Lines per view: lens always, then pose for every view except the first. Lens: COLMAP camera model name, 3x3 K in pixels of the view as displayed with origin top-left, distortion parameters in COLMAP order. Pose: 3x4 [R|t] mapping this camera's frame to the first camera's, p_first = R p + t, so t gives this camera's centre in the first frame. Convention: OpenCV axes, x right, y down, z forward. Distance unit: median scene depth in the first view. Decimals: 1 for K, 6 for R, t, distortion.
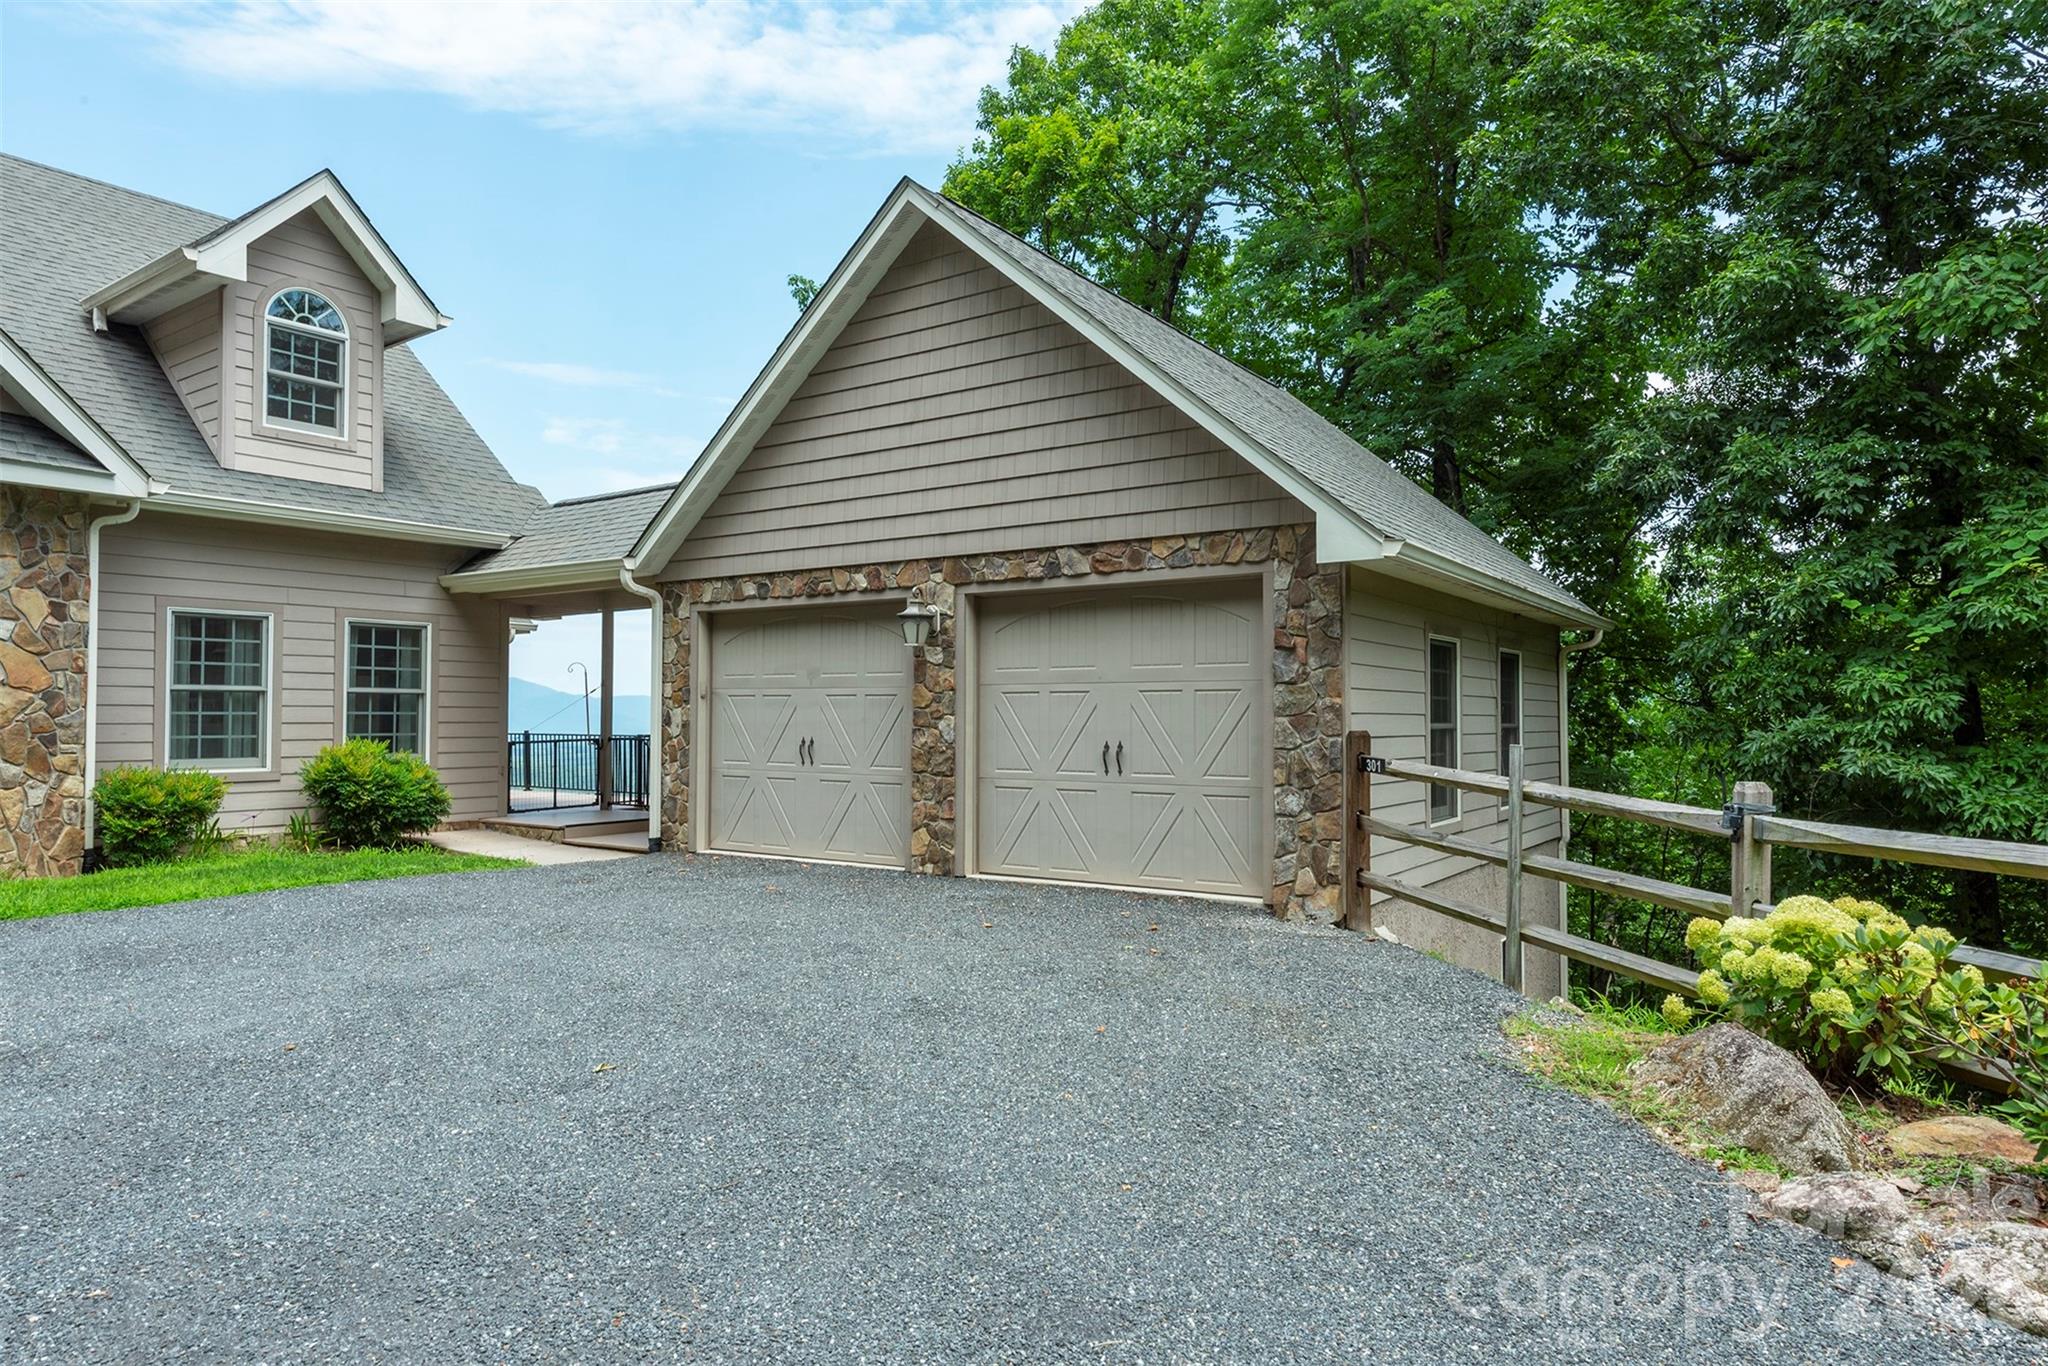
lens RADIAL K [[1163.3, 0, 1039.8], [0, 1163.3, 689.4], [0, 0, 1]] dist [-0.011777, -0.003072]
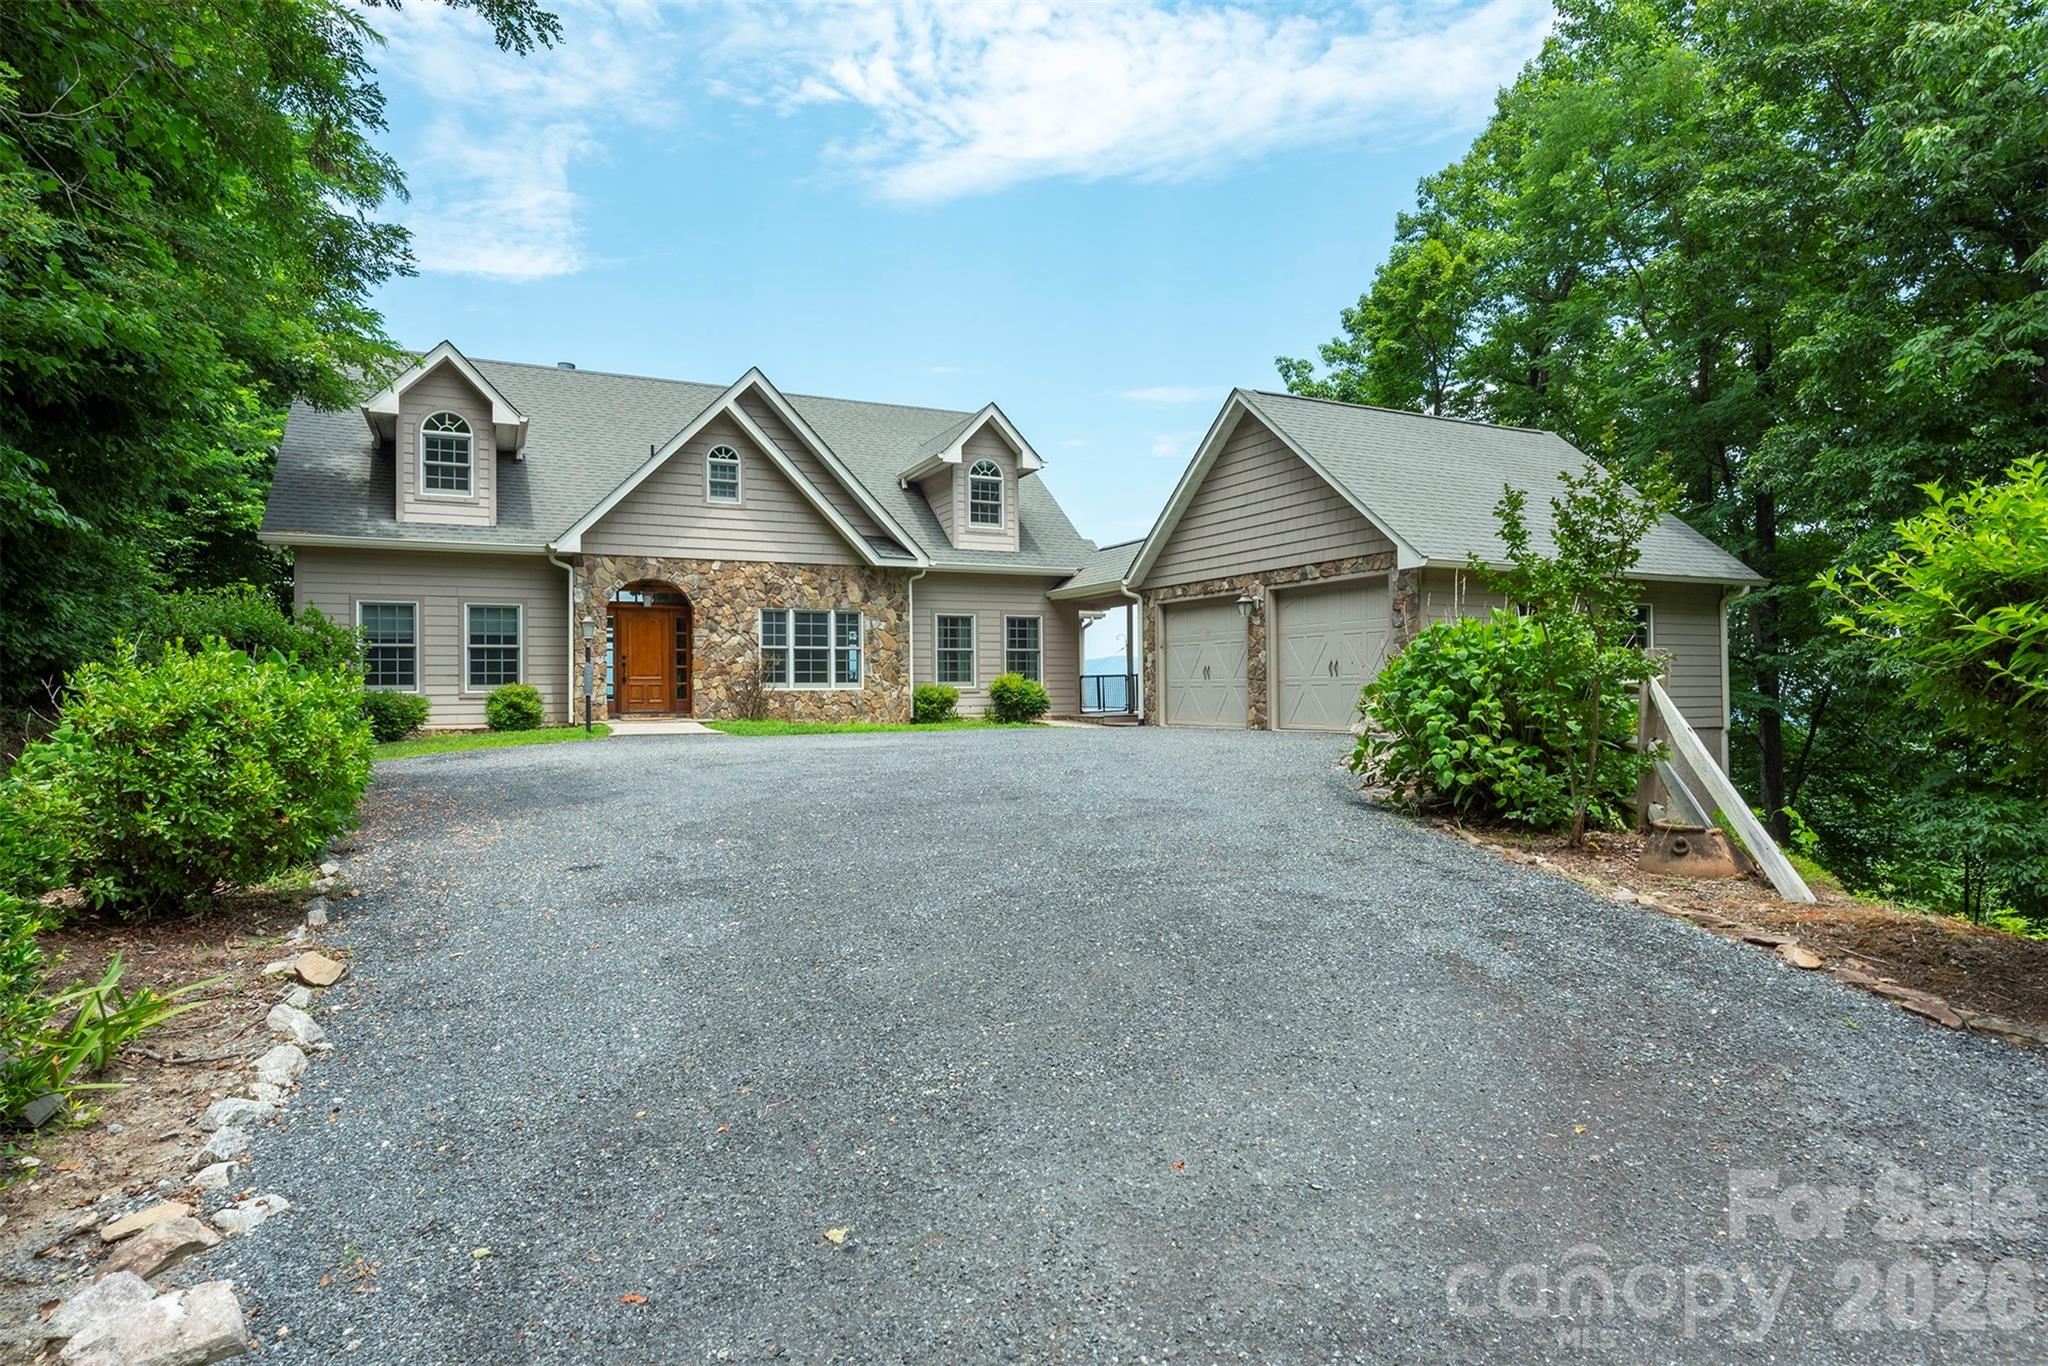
lens RADIAL K [[1174.3, 0, 1022.6], [0, 1174.3, 686.0], [0, 0, 1]] dist [-0.001855, -0.000233]
pose [[0.864220, -0.013393, -0.502936, 0.516177], [0.020648, 0.999748, 0.008859, 0.050766], [0.502691, -0.018040, 0.864278, -0.857491]]
